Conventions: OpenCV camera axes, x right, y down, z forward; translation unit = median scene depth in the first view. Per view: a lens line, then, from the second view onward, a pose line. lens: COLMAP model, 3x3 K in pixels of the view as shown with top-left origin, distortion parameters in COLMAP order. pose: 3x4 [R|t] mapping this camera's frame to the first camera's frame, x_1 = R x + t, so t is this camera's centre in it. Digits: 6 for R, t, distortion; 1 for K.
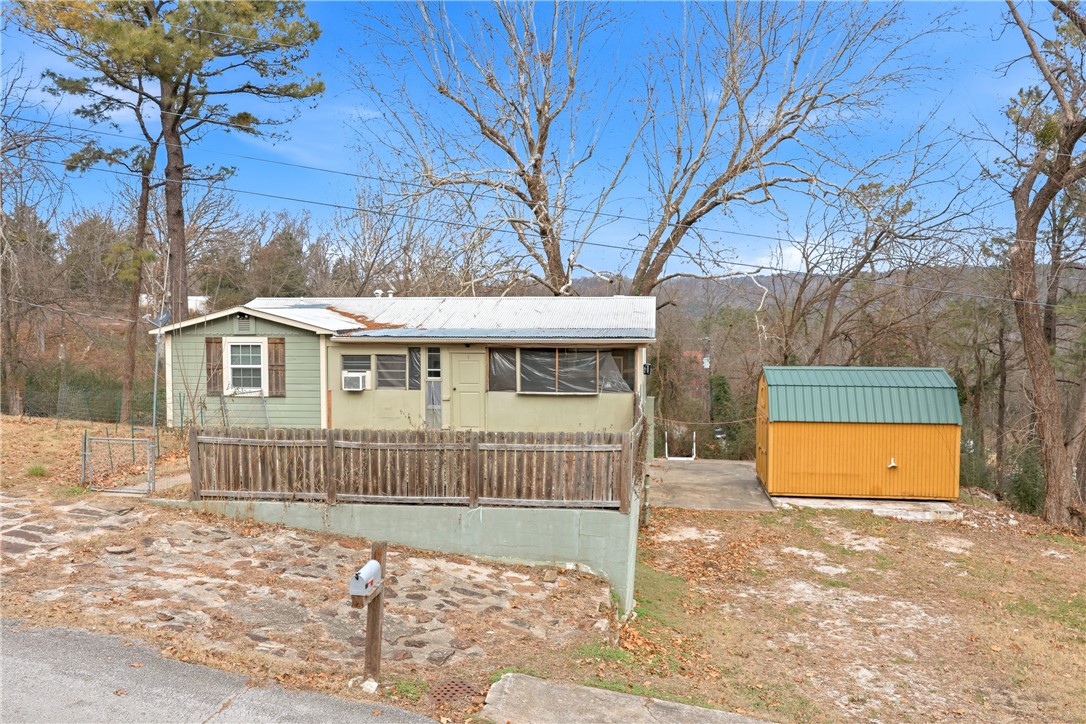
lens RADIAL K [[903.0, 0, 543.7], [0, 903.0, 344.3], [0, 0, 1]] dist [0.005889, -0.004858]
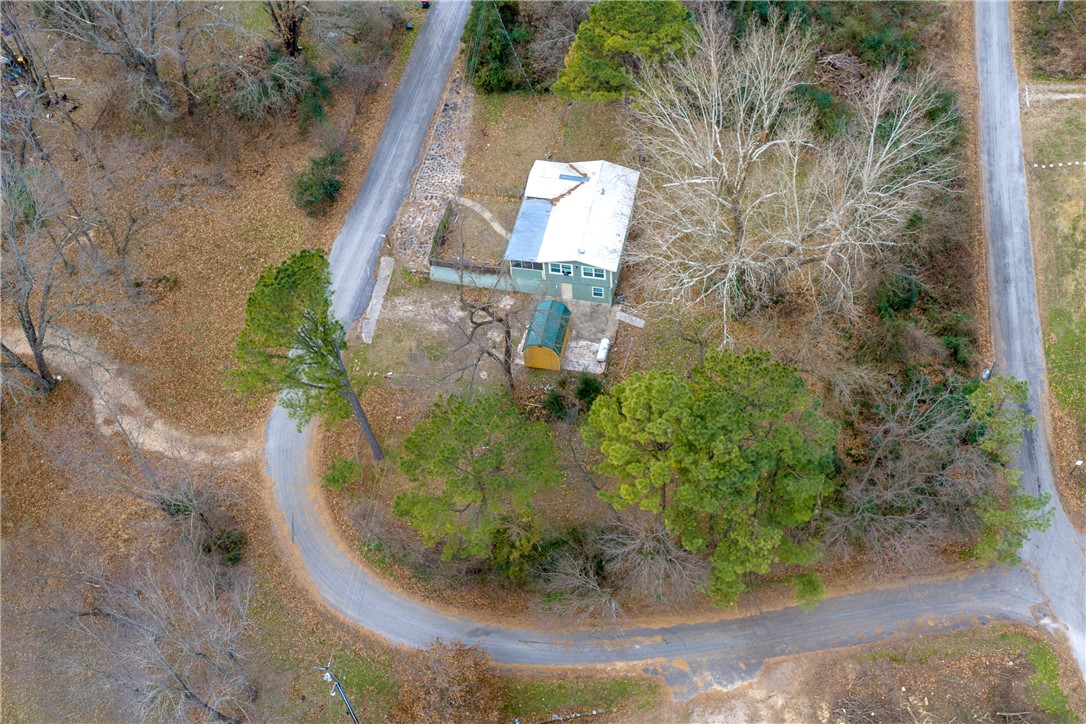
lens RADIAL K [[893.7, 0, 543.0], [0, 893.7, 362.0], [0, 0, 1]] dist [0.002167, -0.000984]
pose [[-0.043577, 0.828173, -0.558776, 2.316341], [-0.060471, 0.556096, 0.828915, -2.631338], [0.997218, 0.069911, 0.025847, 1.009367]]
